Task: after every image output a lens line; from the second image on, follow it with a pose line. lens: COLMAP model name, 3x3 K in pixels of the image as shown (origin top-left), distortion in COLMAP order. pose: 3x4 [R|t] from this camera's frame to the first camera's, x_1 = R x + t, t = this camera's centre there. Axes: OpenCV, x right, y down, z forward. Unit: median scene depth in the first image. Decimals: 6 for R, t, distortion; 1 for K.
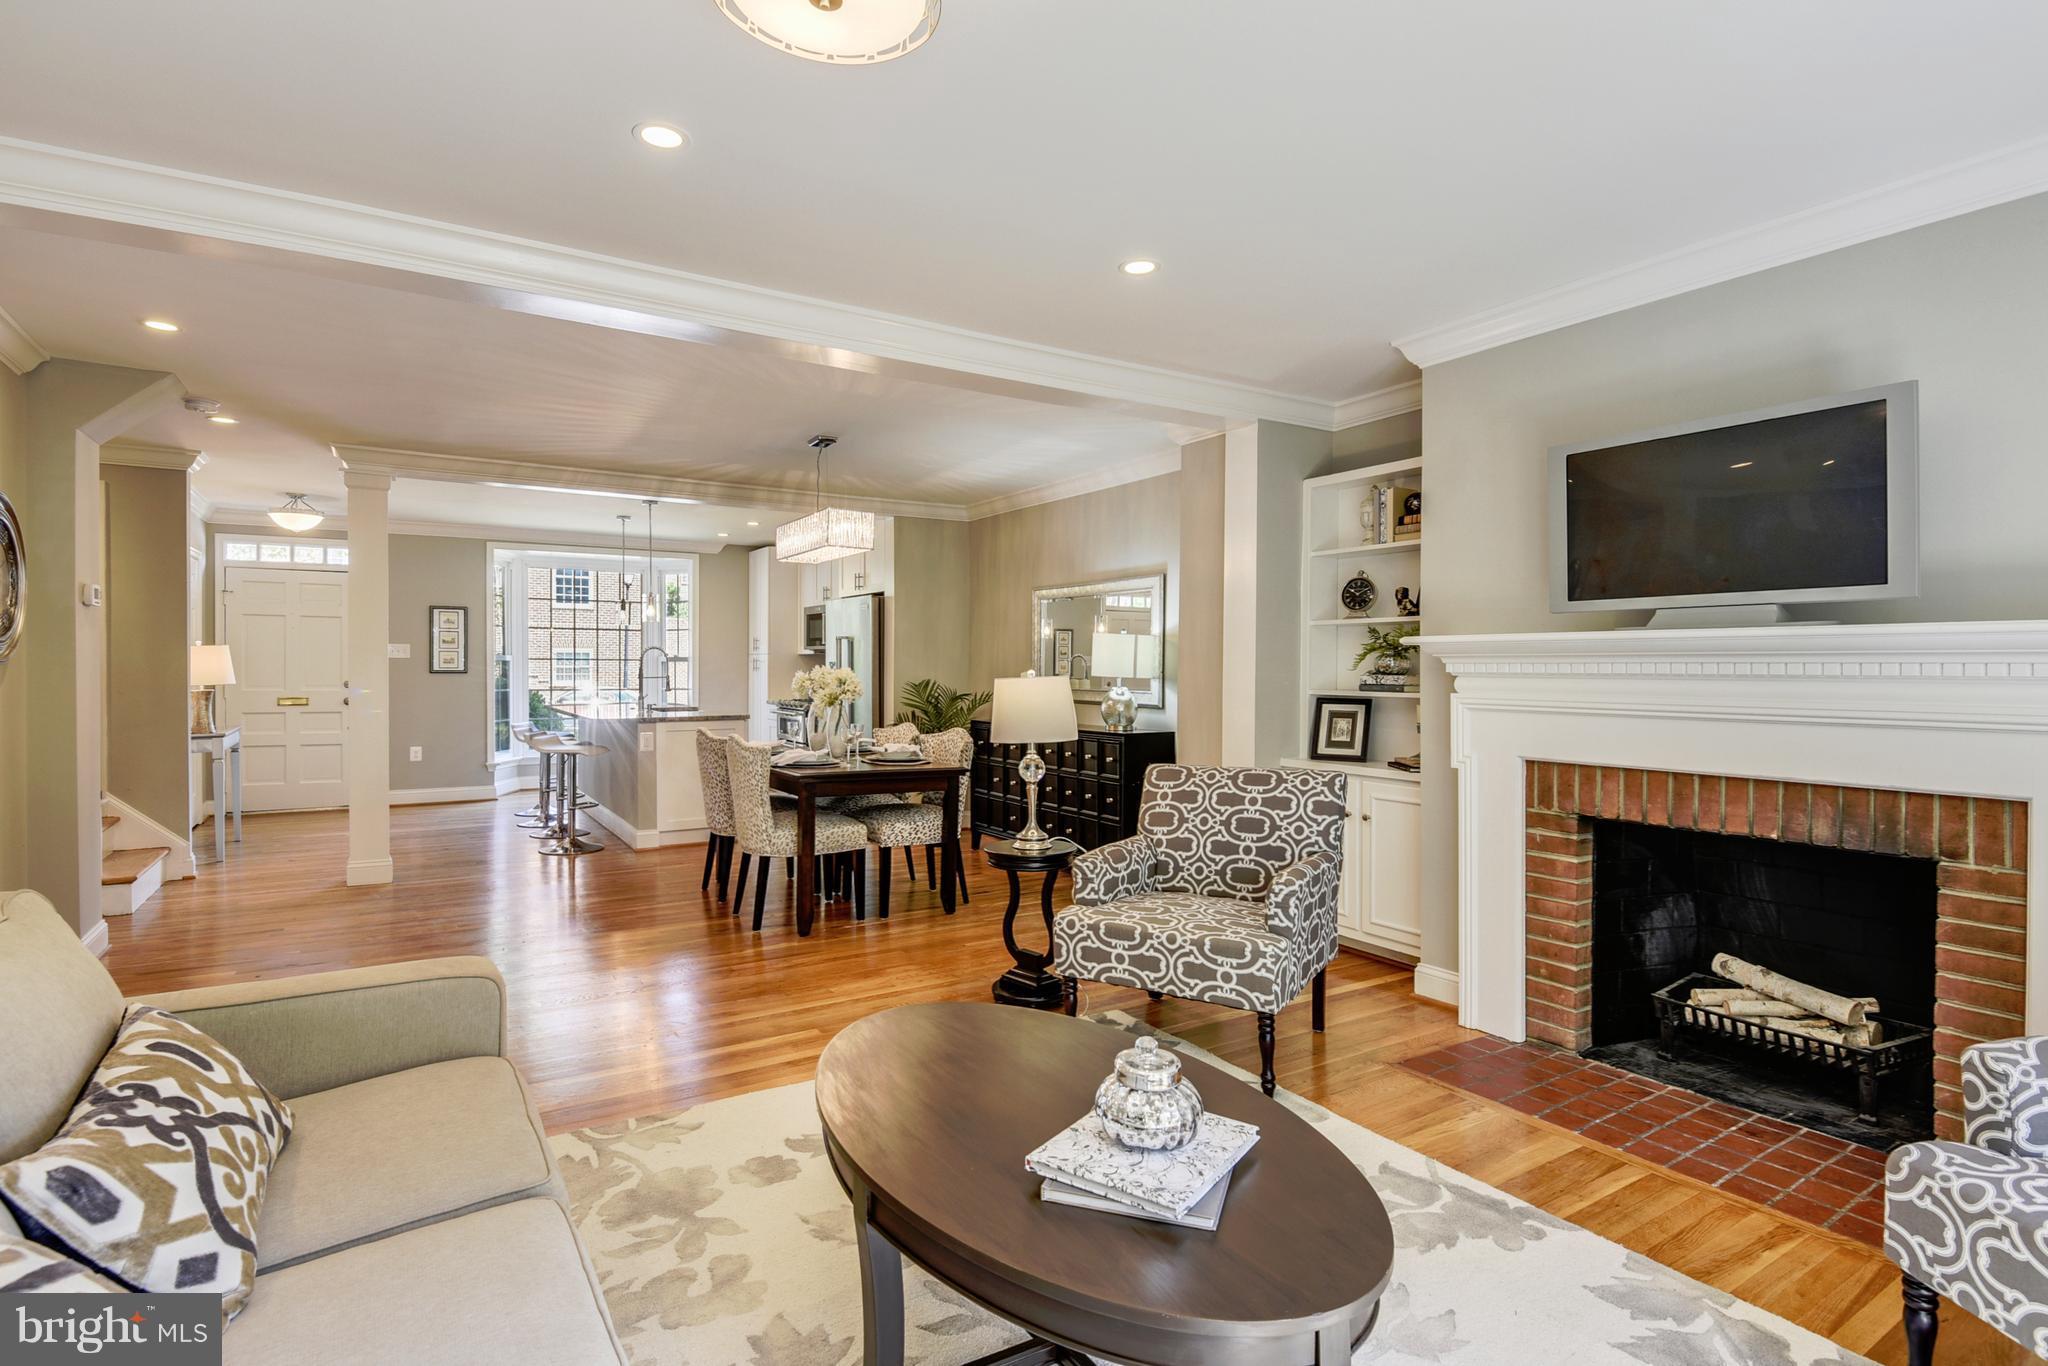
lens RADIAL K [[1020.1, 0, 1024.6], [0, 1020.1, 667.1], [0, 0, 1]] dist [-0.024478, -0.000409]
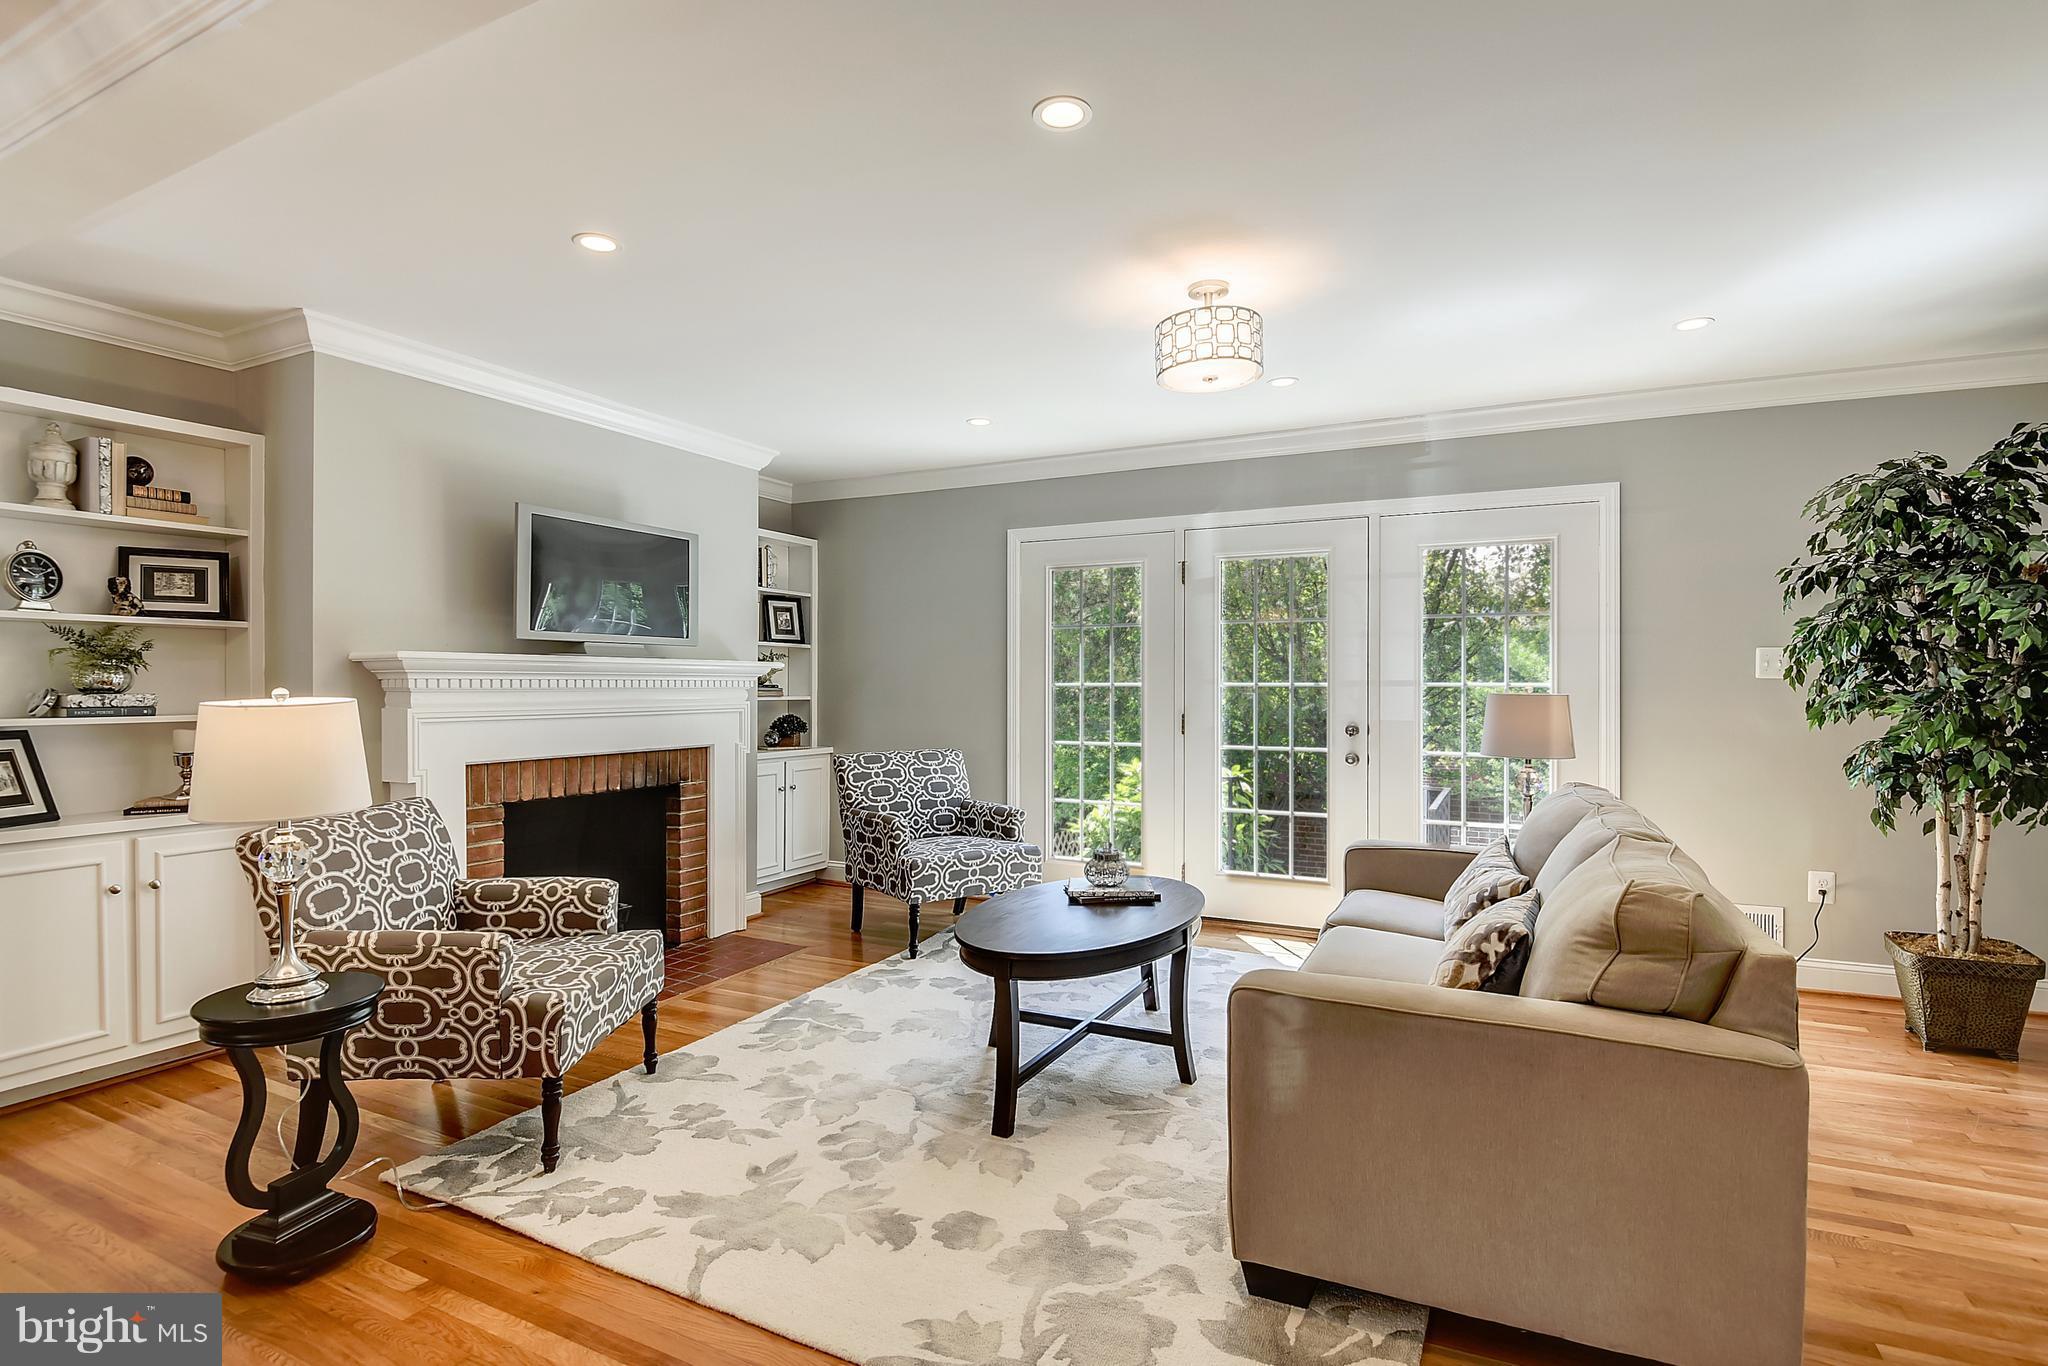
lens RADIAL K [[999.1, 0, 1024.0], [0, 999.1, 683.0], [0, 0, 1]] dist [-0.009002, -0.000469]
pose [[-0.516093, -0.002011, 0.856530, -0.453928], [0.000052, 0.999997, 0.002379, -0.001164], [-0.856533, 0.001272, -0.516091, 0.610034]]
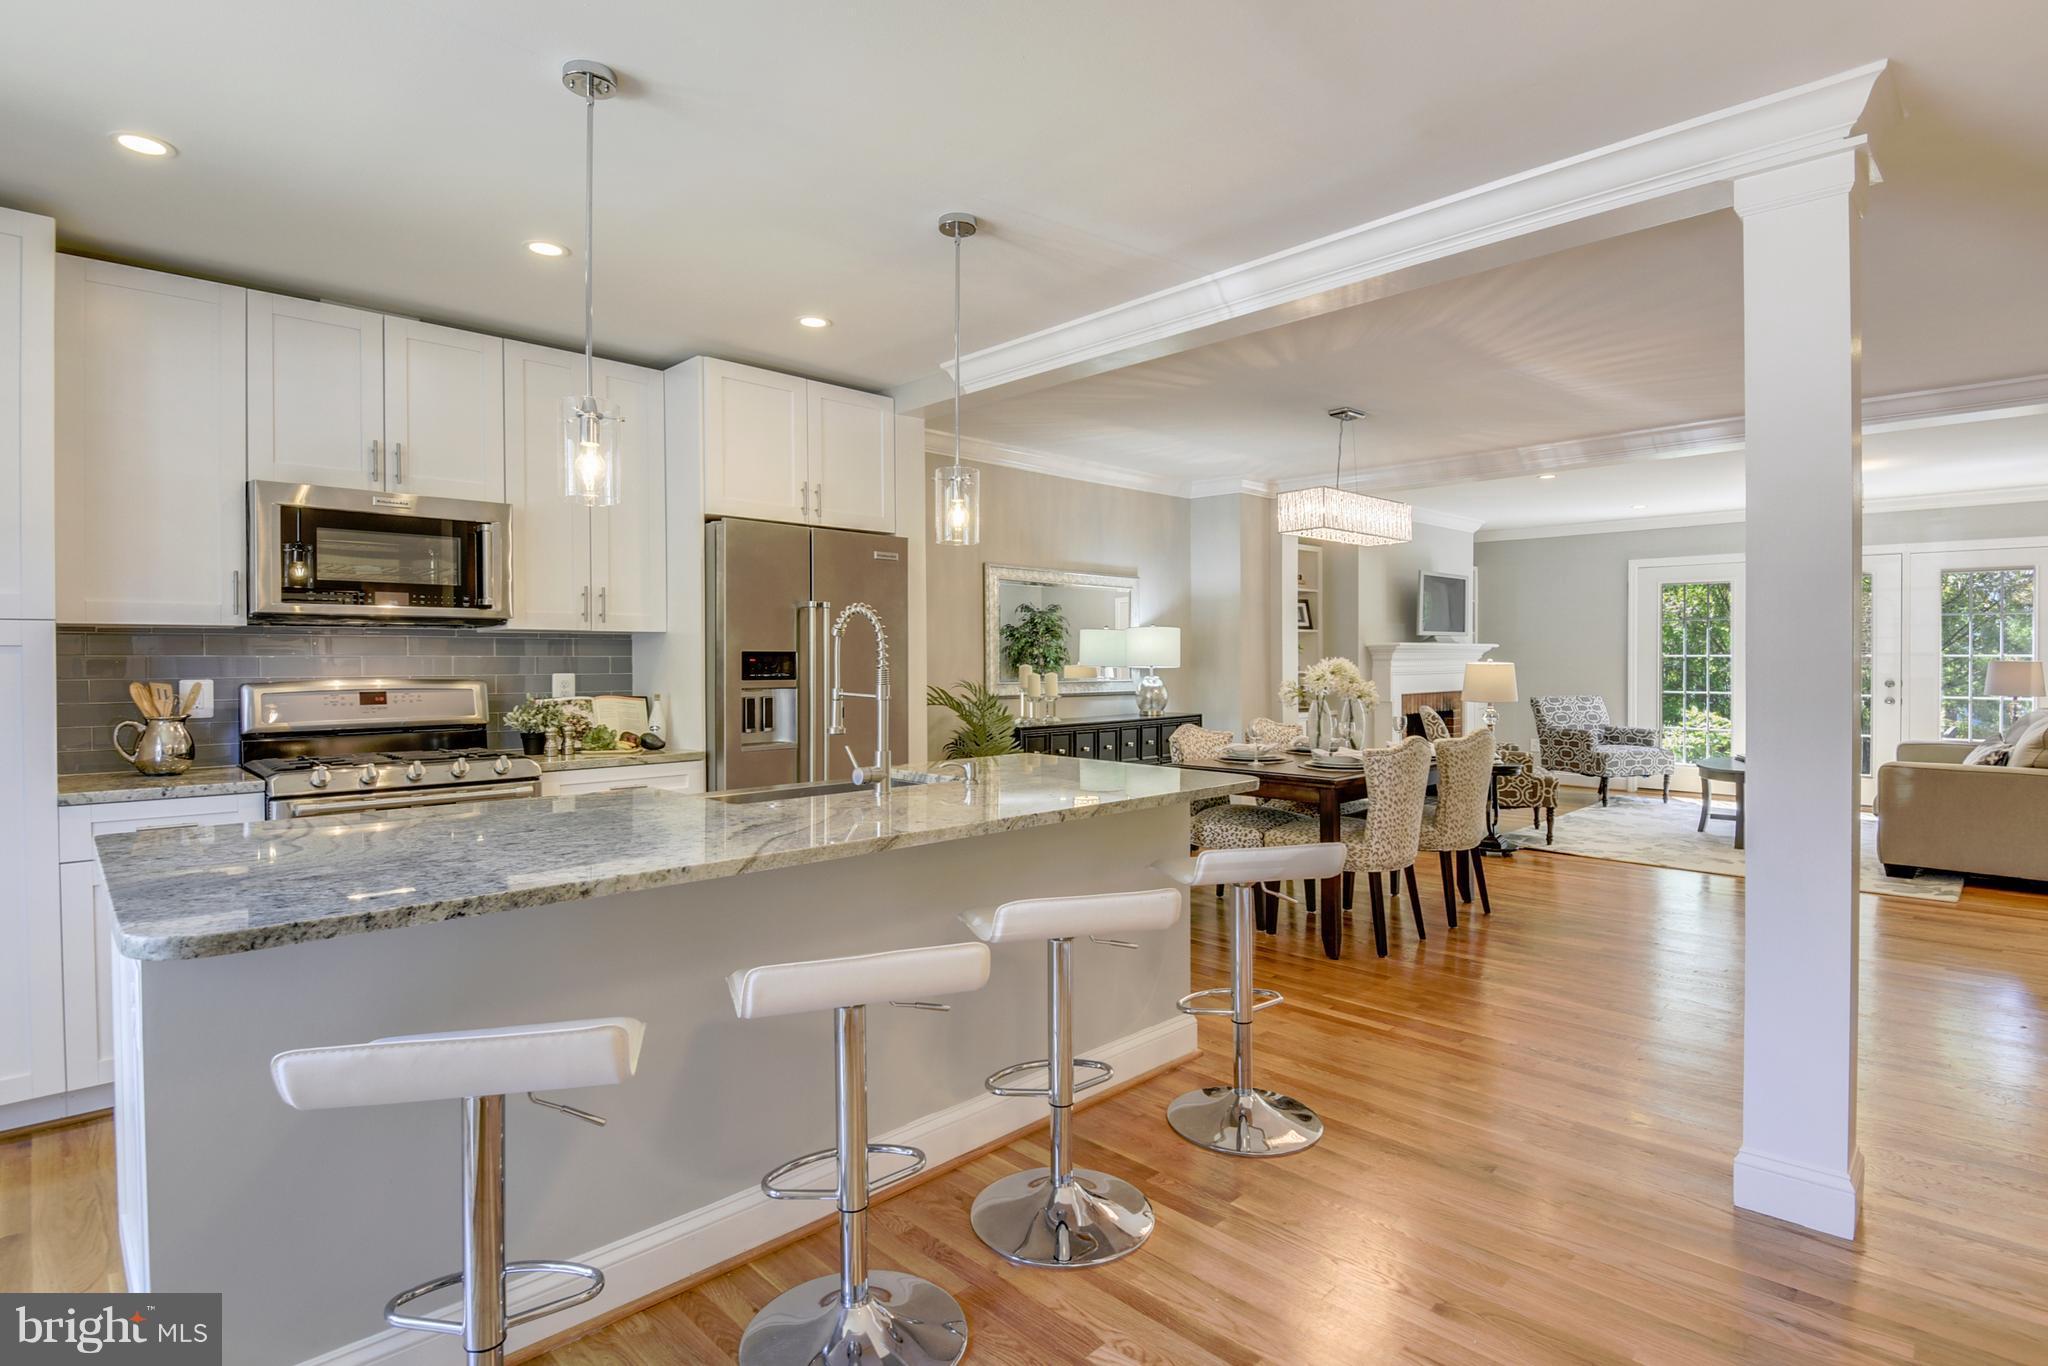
lens RADIAL K [[1020.1, 0, 1024.6], [0, 1020.1, 667.1], [0, 0, 1]] dist [-0.024478, -0.000409]
pose [[-0.208204, -0.013742, 0.977989, -1.015454], [0.003875, 0.999882, 0.014874, -0.008043], [-0.978078, 0.006887, -0.208126, 1.448460]]
